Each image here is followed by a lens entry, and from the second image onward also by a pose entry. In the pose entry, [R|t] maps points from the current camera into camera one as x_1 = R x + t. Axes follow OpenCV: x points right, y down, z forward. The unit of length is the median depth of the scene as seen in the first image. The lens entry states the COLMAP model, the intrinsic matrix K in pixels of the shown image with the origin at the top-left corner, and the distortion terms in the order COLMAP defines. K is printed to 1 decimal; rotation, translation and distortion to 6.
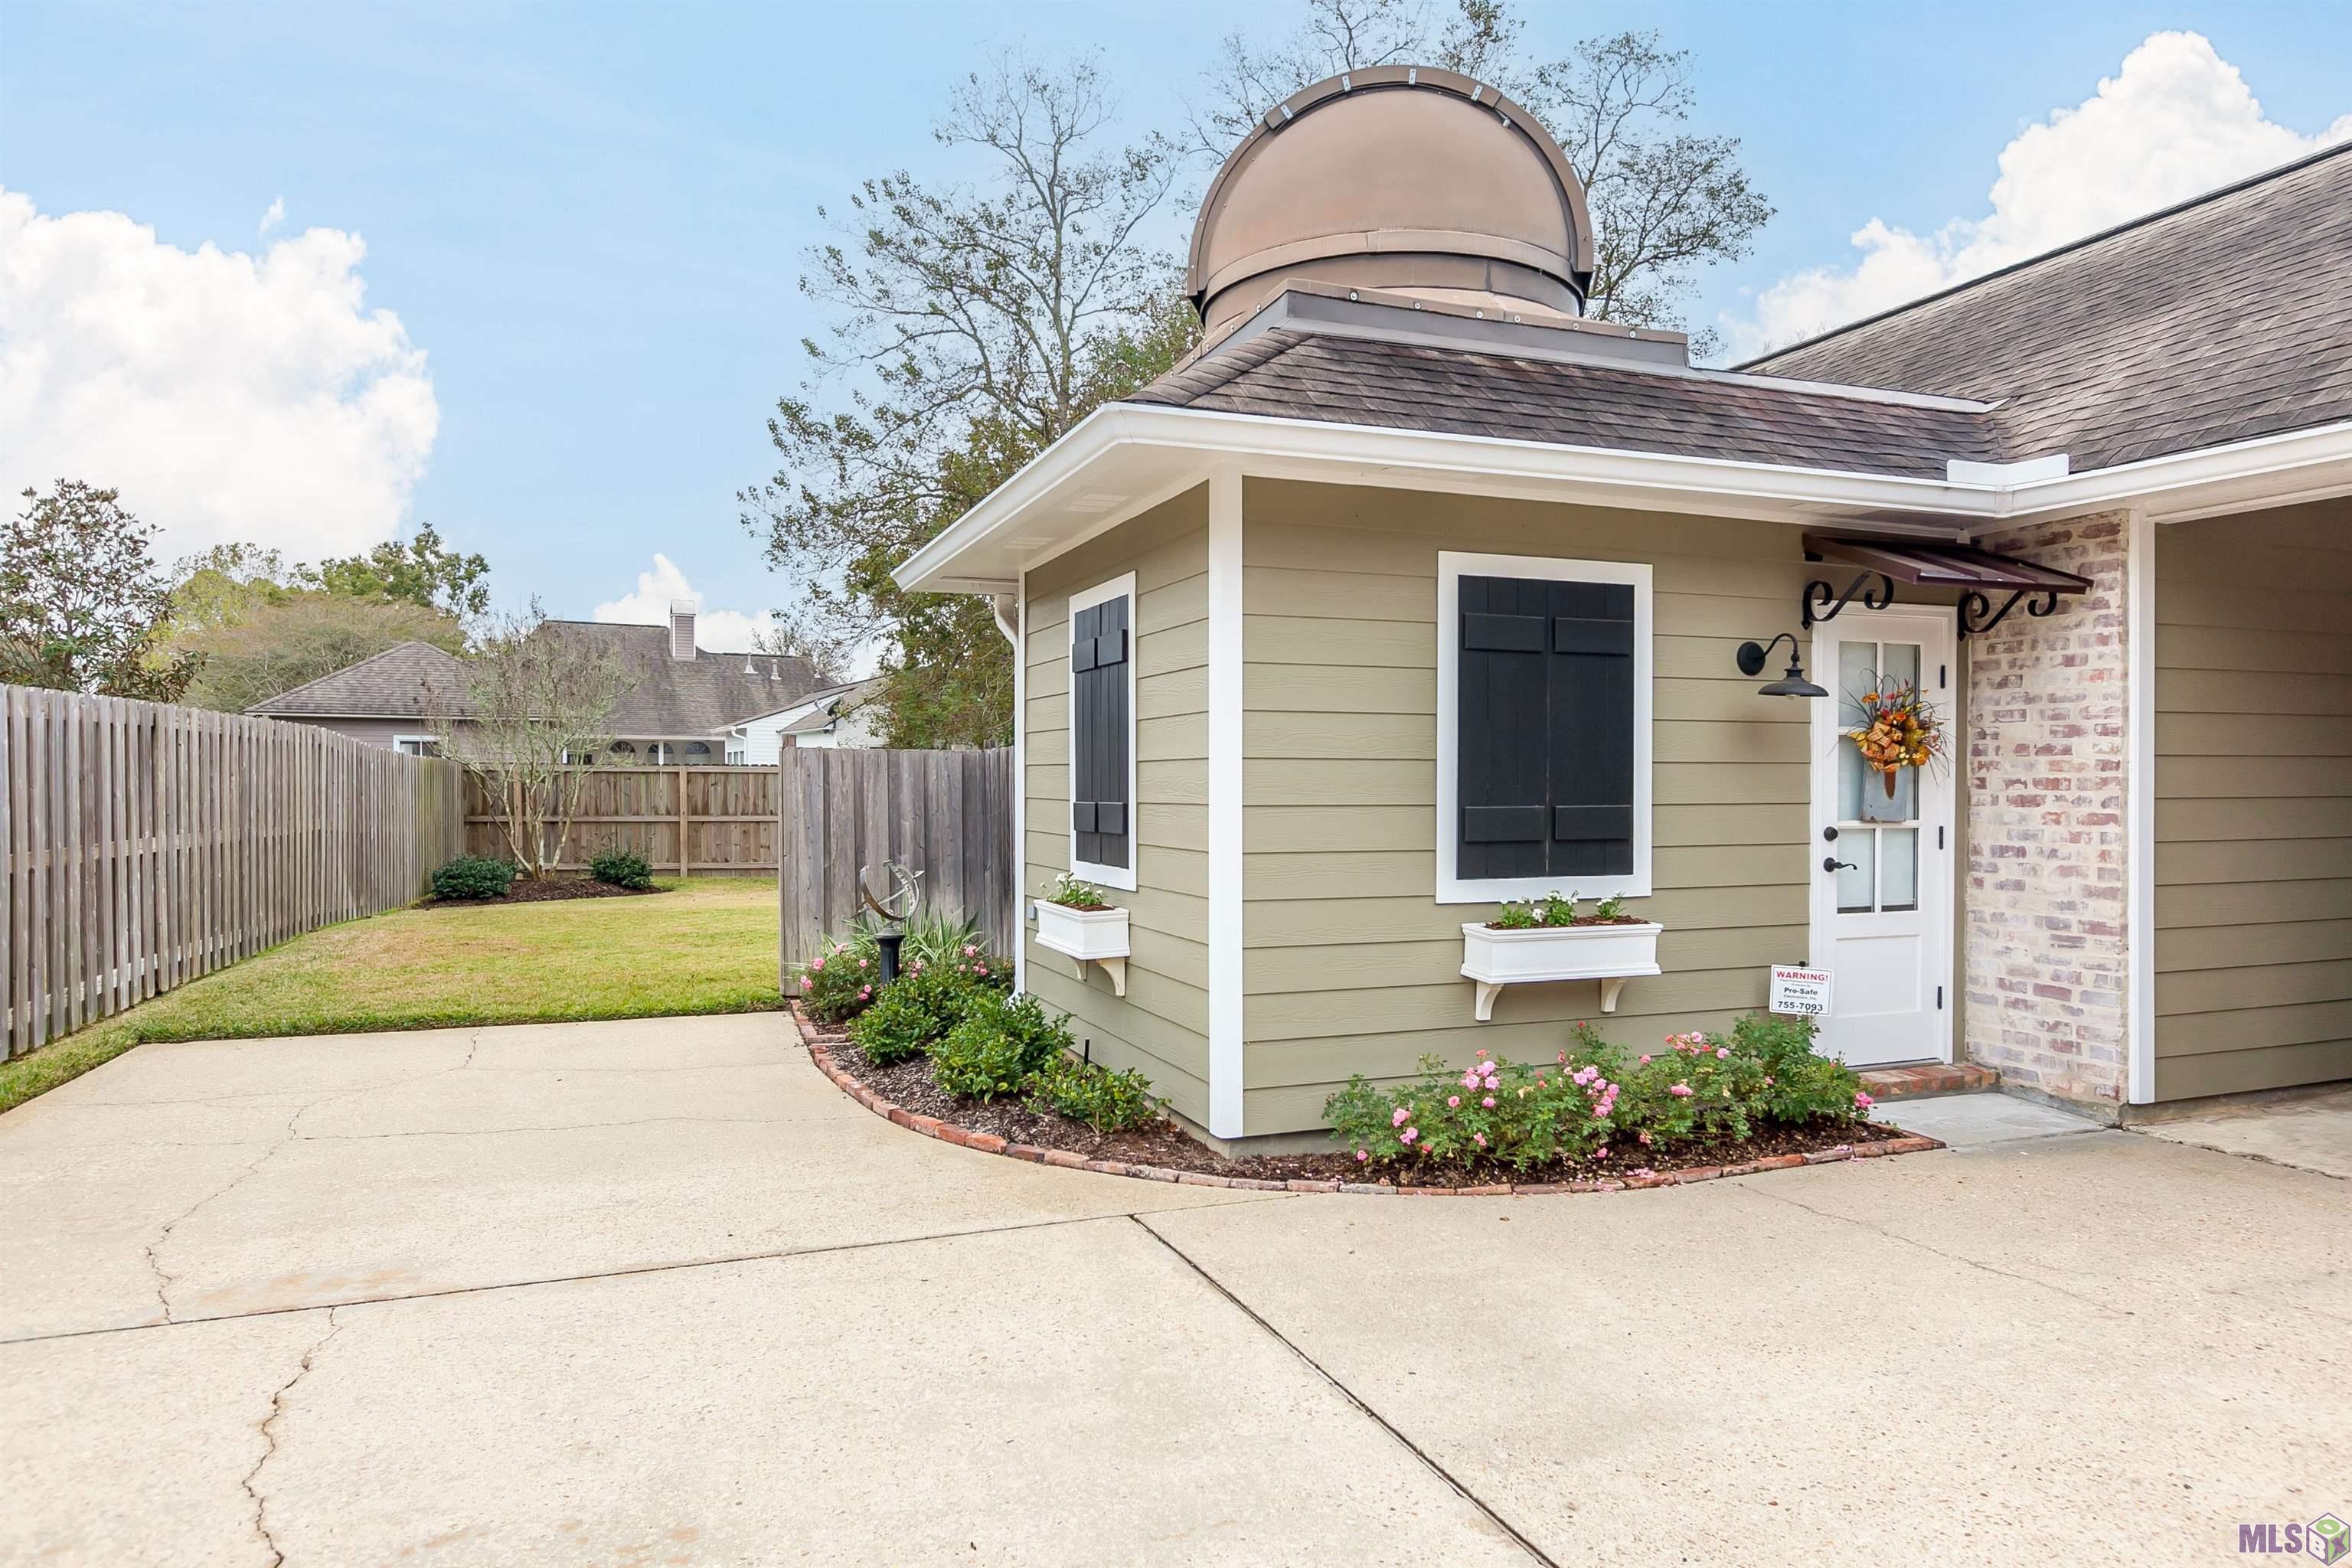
lens RADIAL K [[1516.1, 0, 1189.6], [0, 1516.1, 777.1], [0, 0, 1]] dist [0.003257, 0.001223]
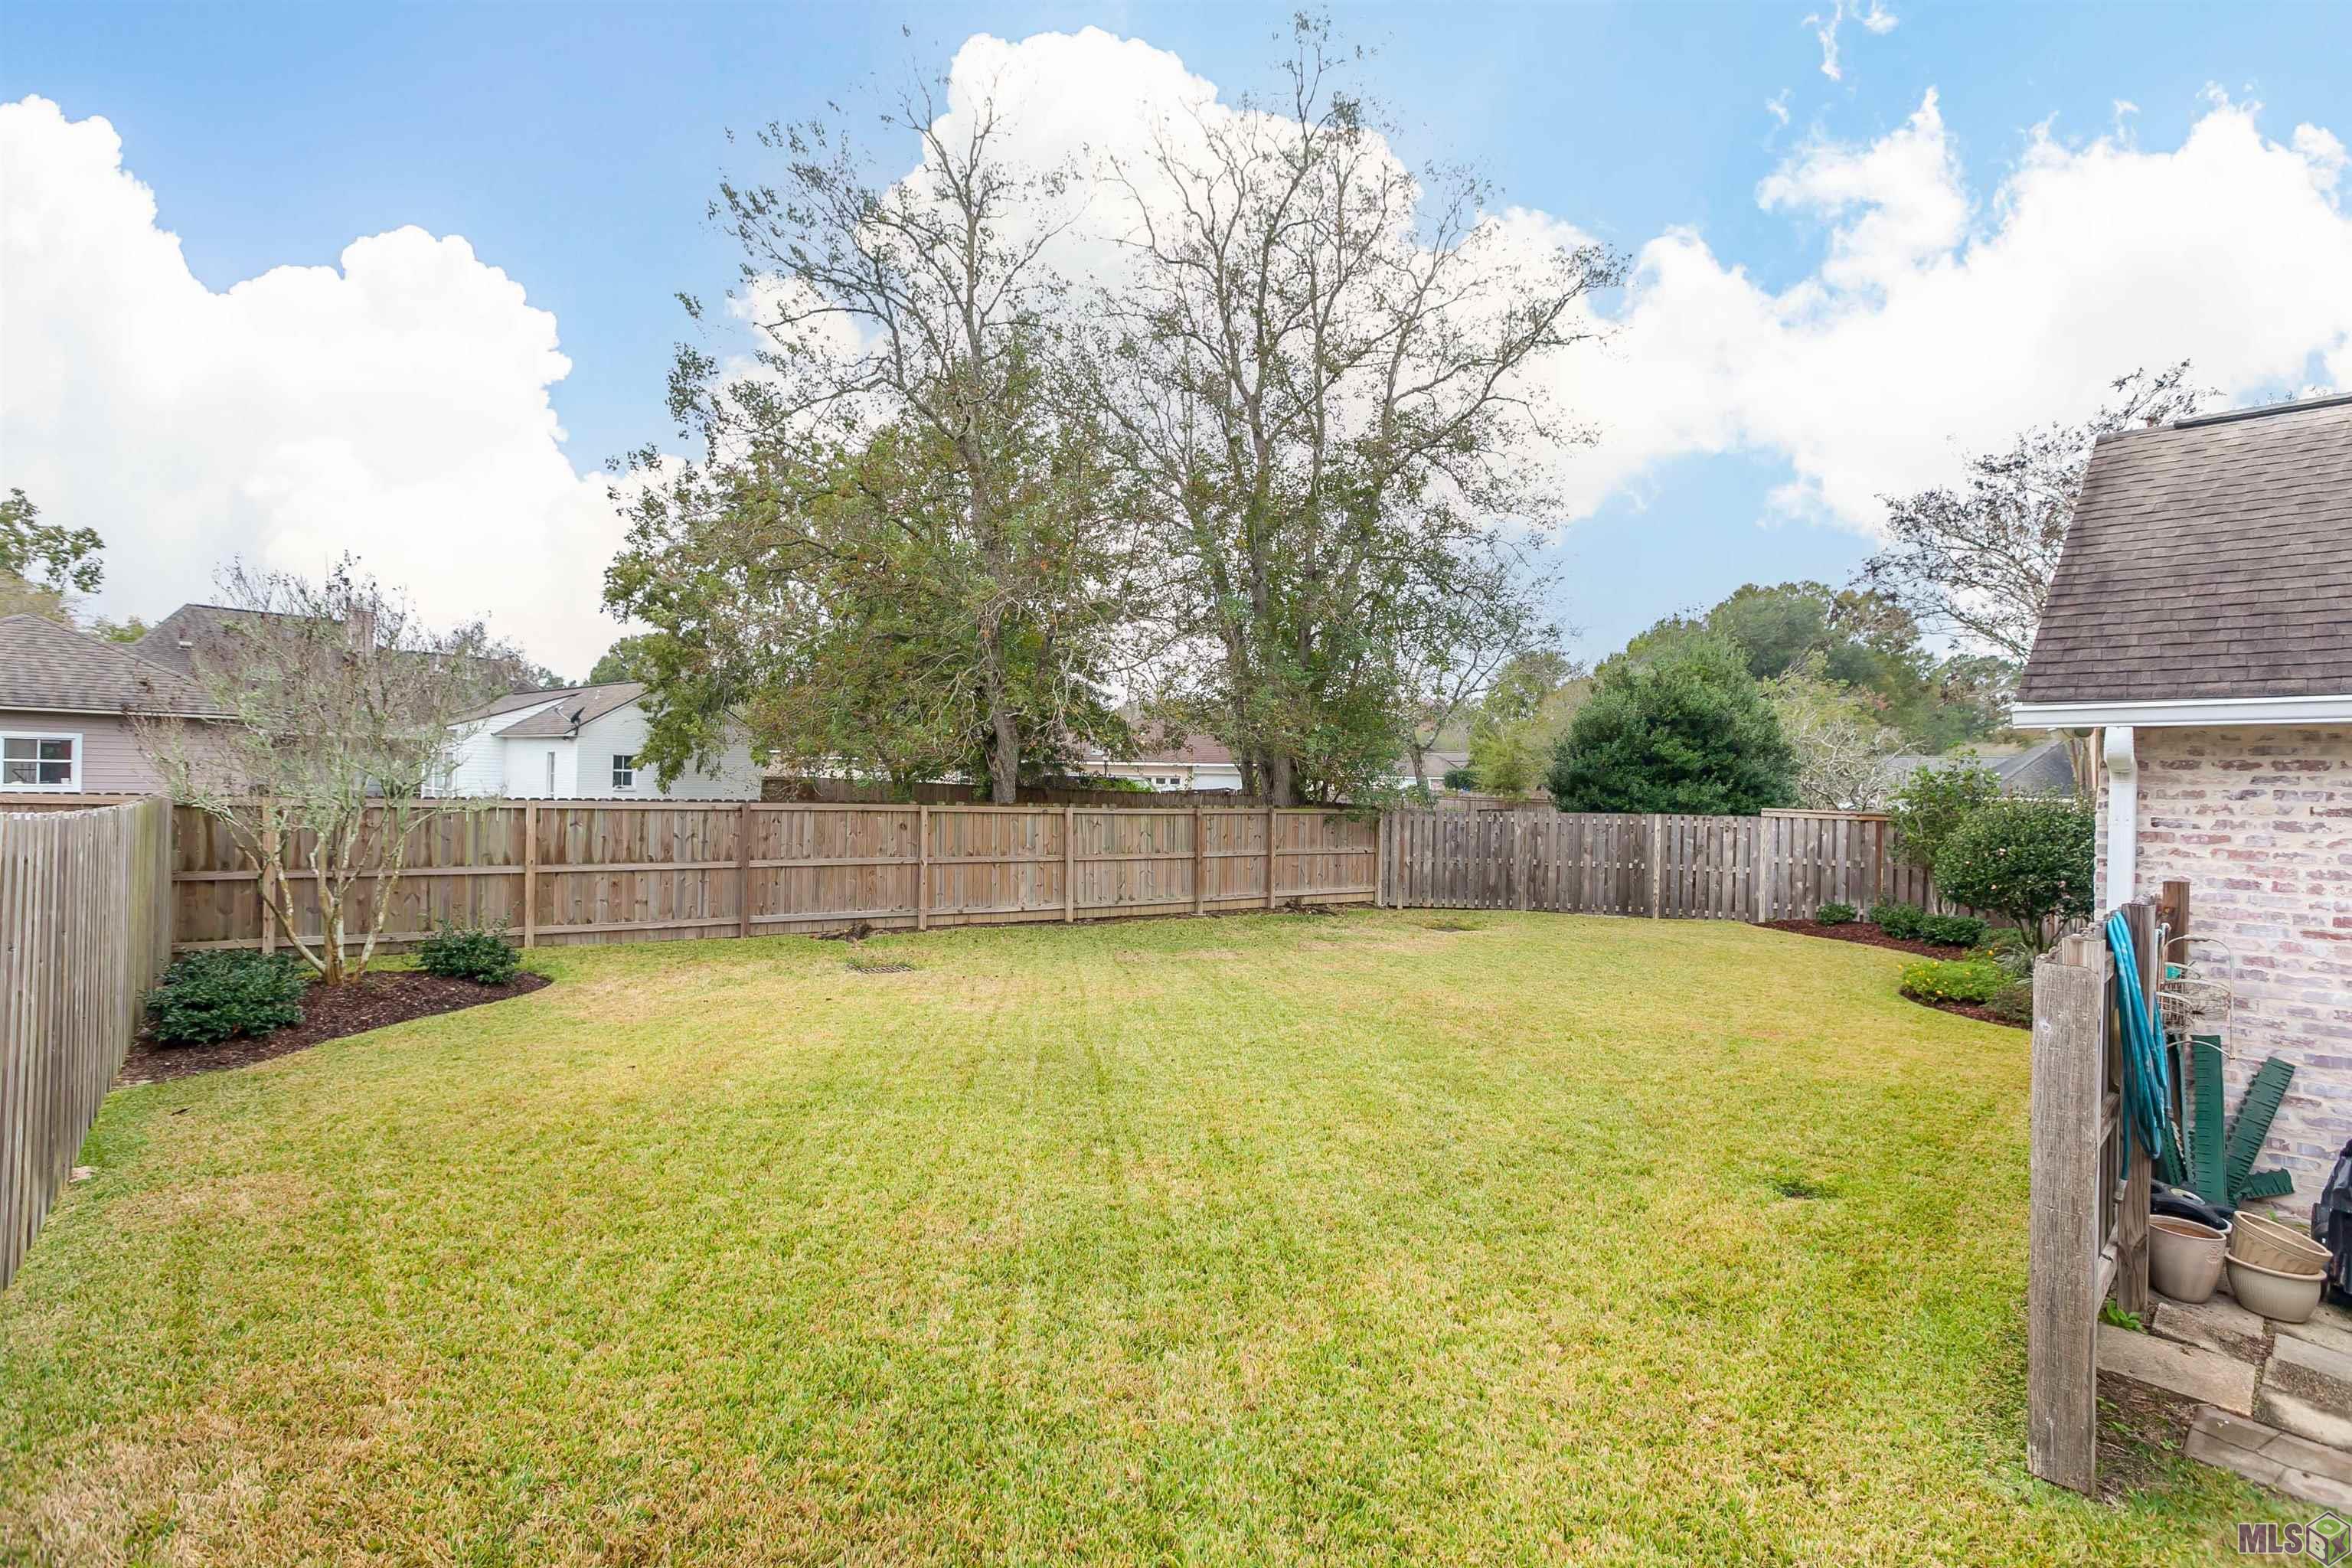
lens RADIAL K [[1056.6, 0, 1161.5], [0, 1056.6, 769.8], [0, 0, 1]] dist [-0.000651, 0.000808]
pose [[0.929633, 0.024235, 0.367688, -0.229324], [-0.024385, 0.999694, -0.004238, -0.027786], [-0.367678, -0.005026, 0.929939, 0.376873]]
